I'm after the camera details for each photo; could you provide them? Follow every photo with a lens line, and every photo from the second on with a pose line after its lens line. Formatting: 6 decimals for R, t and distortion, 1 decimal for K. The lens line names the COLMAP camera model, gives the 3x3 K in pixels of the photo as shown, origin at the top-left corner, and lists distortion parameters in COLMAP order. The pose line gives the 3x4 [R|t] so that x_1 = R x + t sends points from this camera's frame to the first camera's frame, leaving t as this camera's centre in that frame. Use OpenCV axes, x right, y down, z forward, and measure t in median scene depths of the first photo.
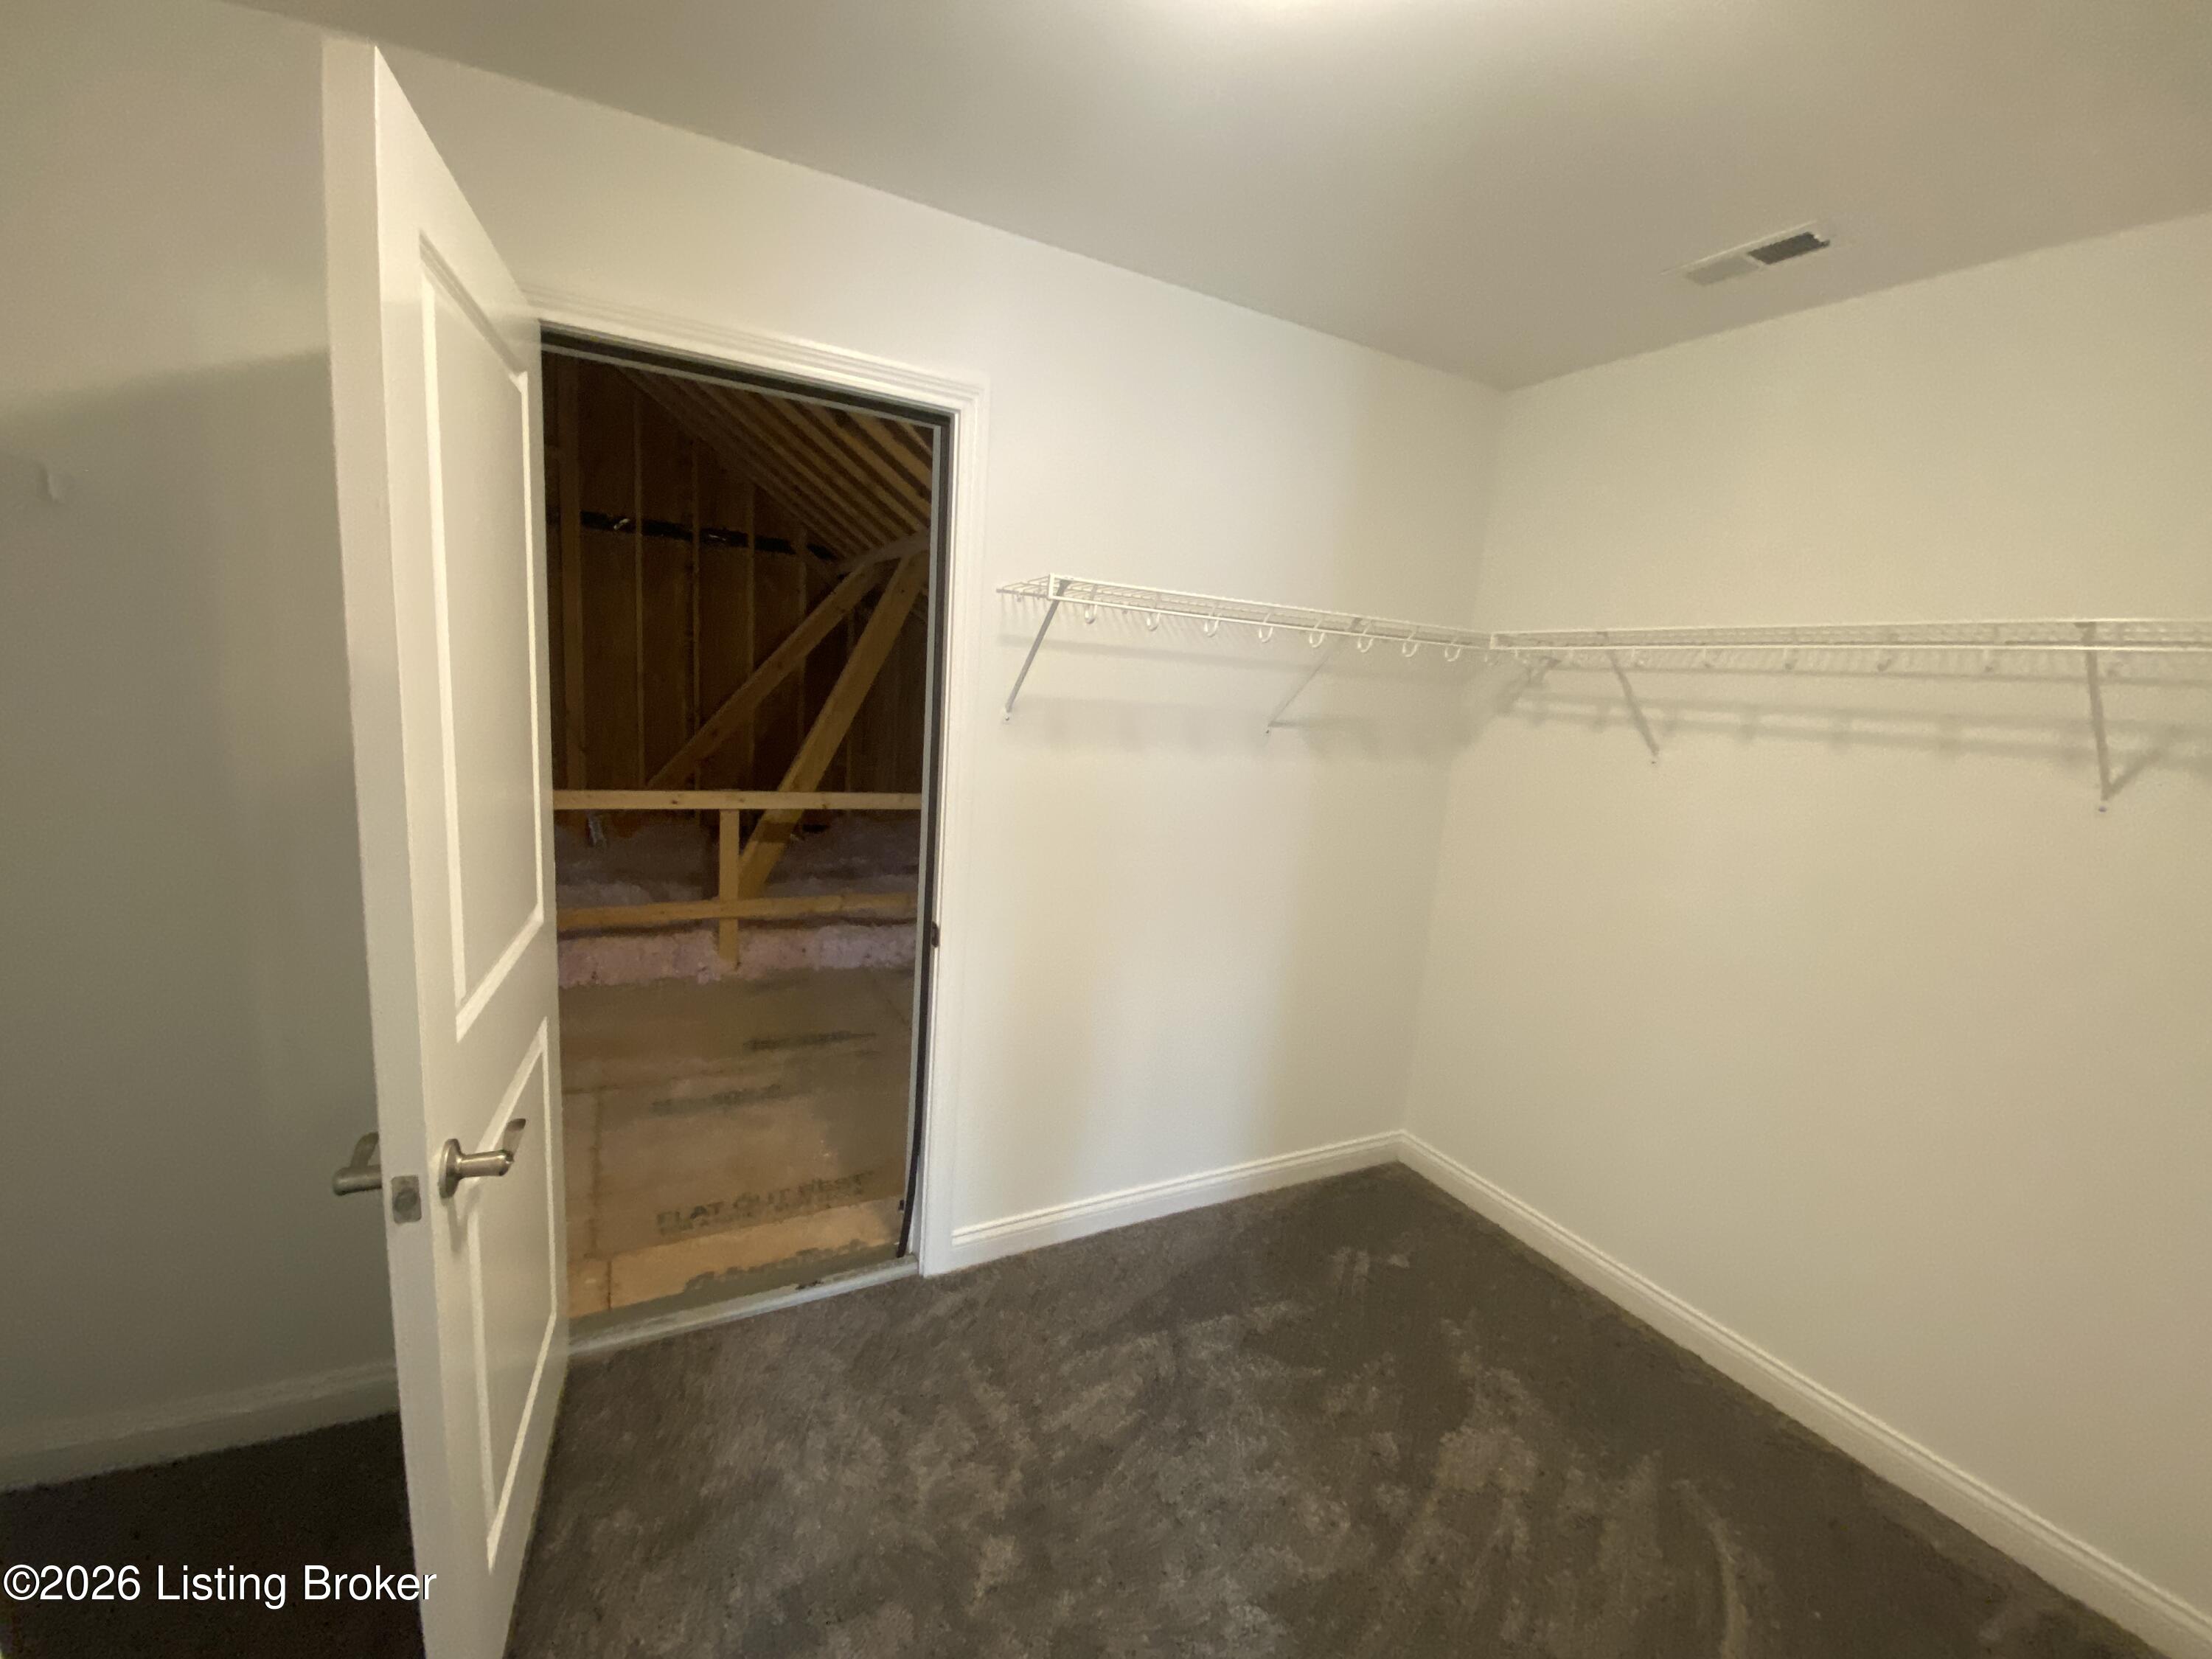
lens RADIAL K [[897.5, 0, 1117.5], [0, 897.5, 830.2], [0, 0, 1]] dist [-0.001238, -0.016424]
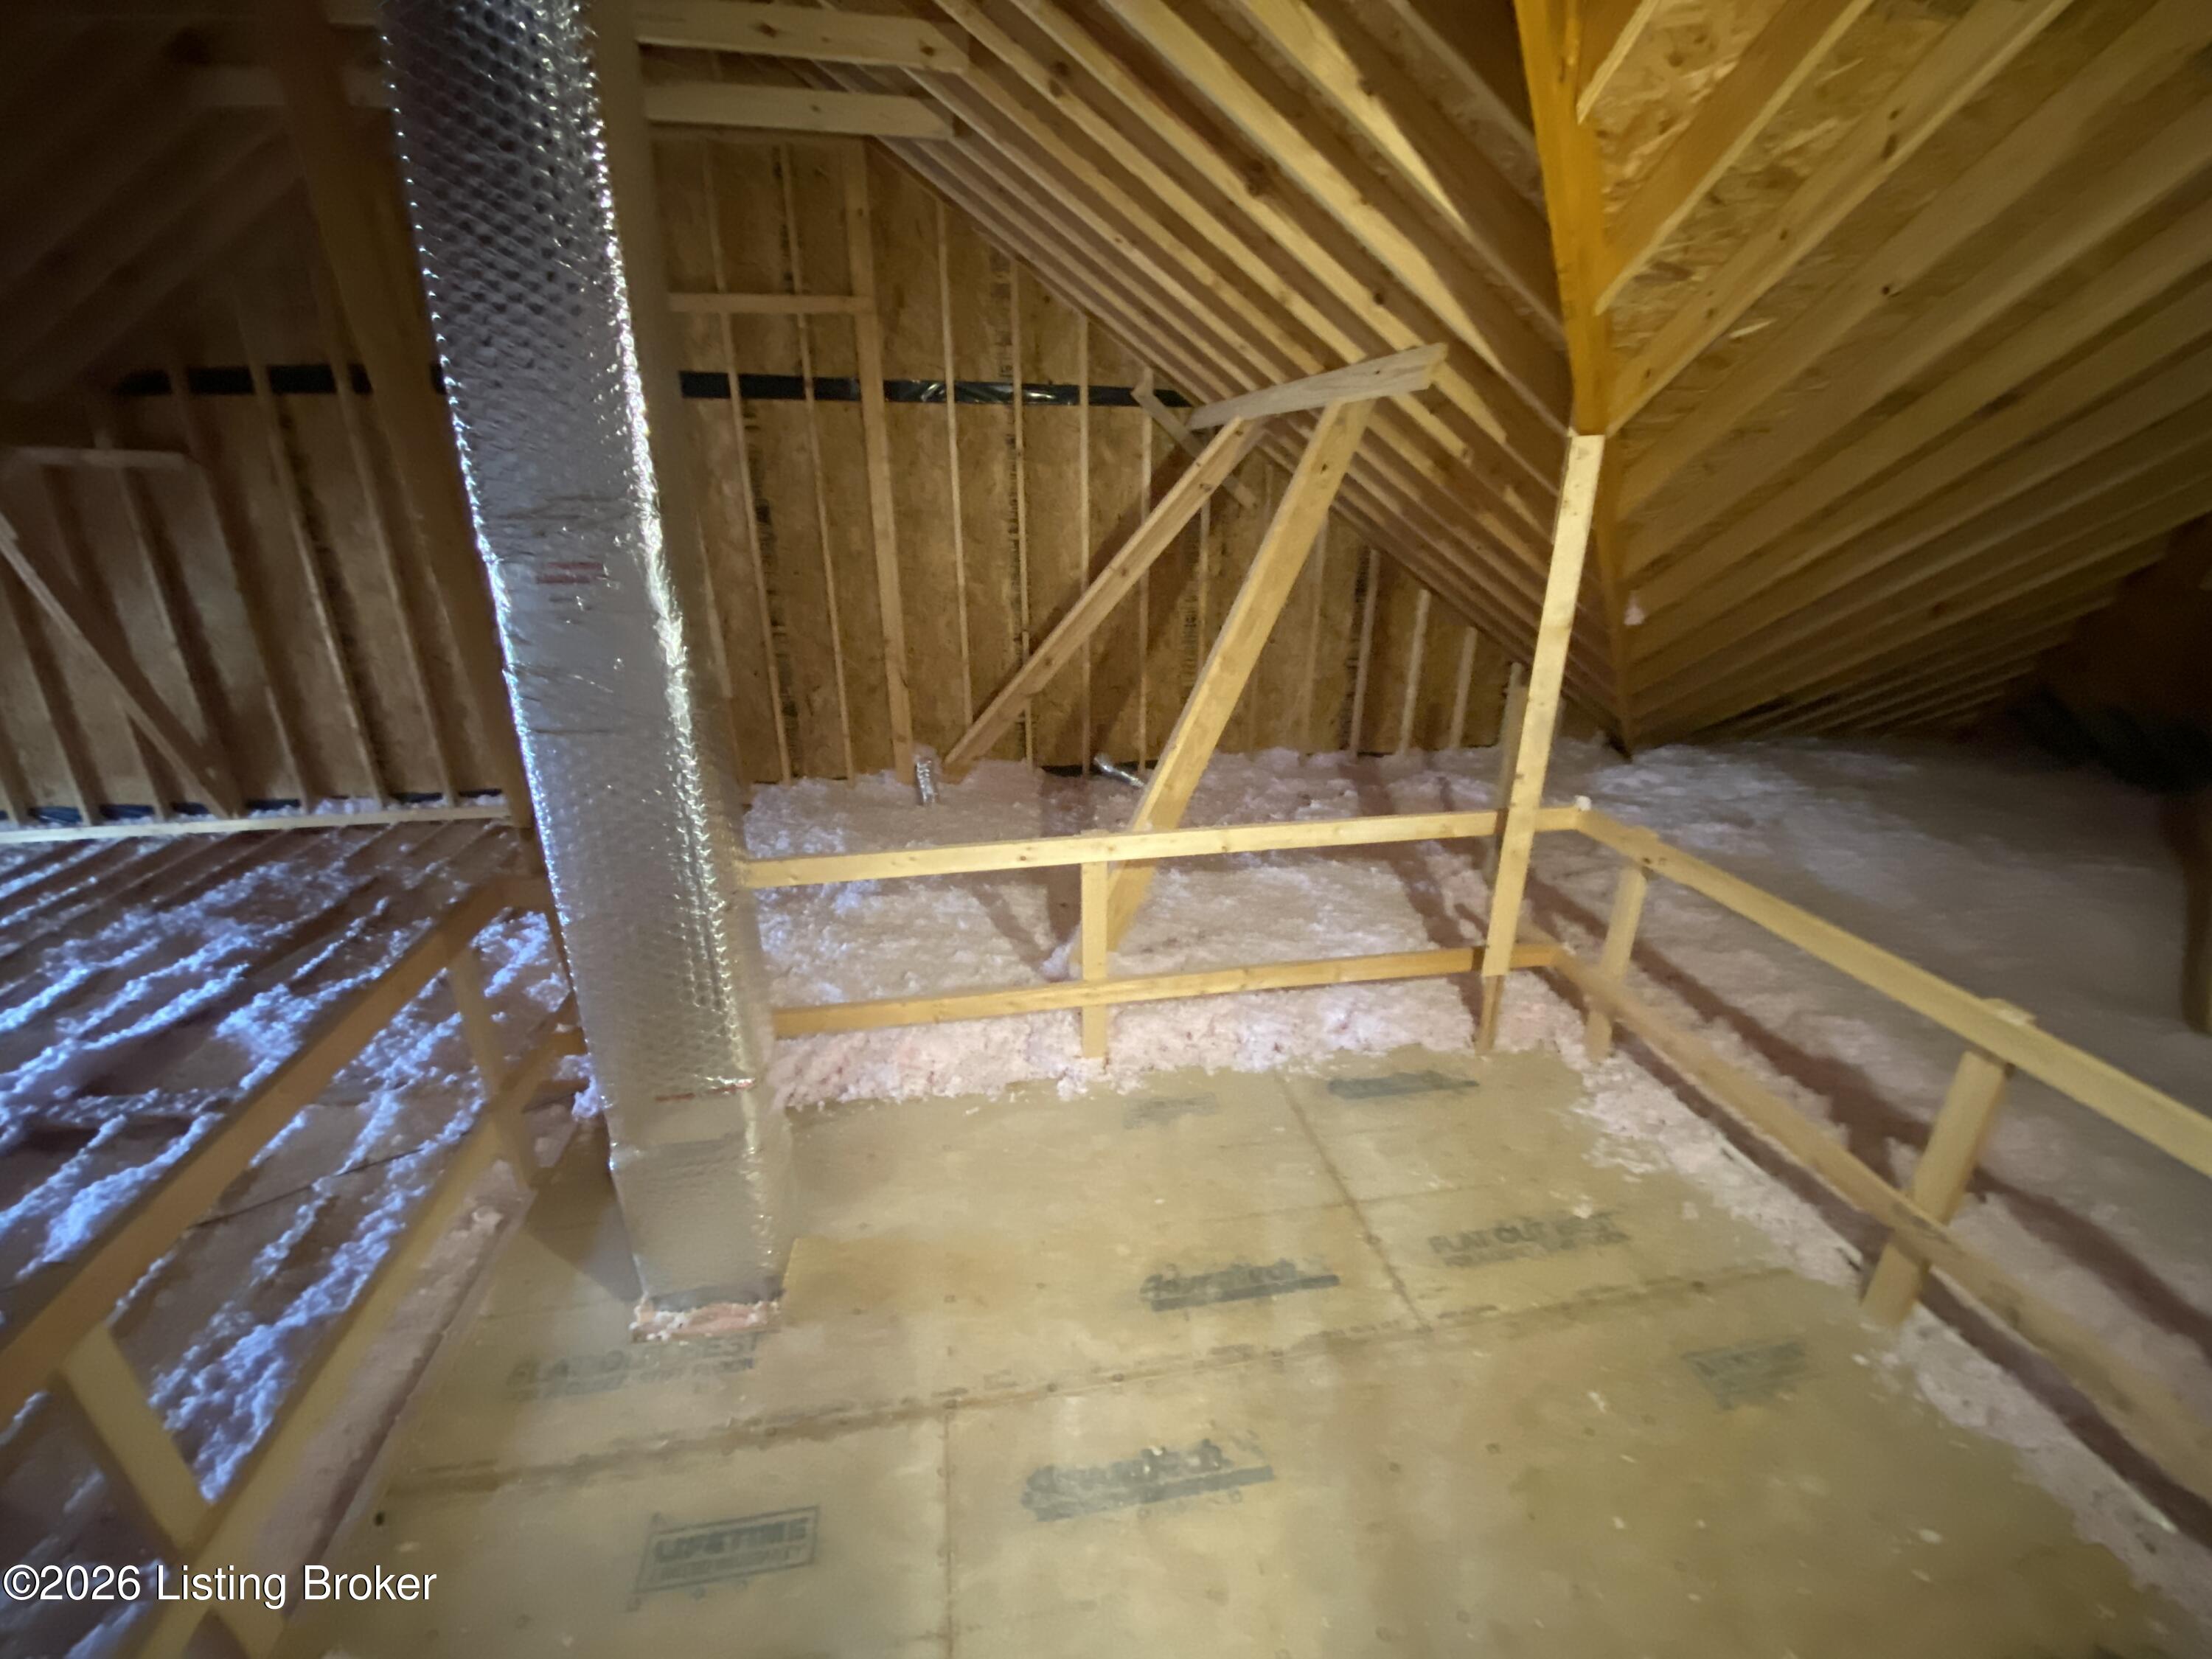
lens RADIAL K [[888.6, 0, 1094.3], [0, 888.6, 841.2], [0, 0, 1]] dist [-0.000518, -0.000160]
pose [[0.942319, 0.056537, -0.329907, -0.167380], [0.014838, 0.977607, 0.209917, -0.141406], [0.334387, -0.202703, 0.920378, 0.301954]]
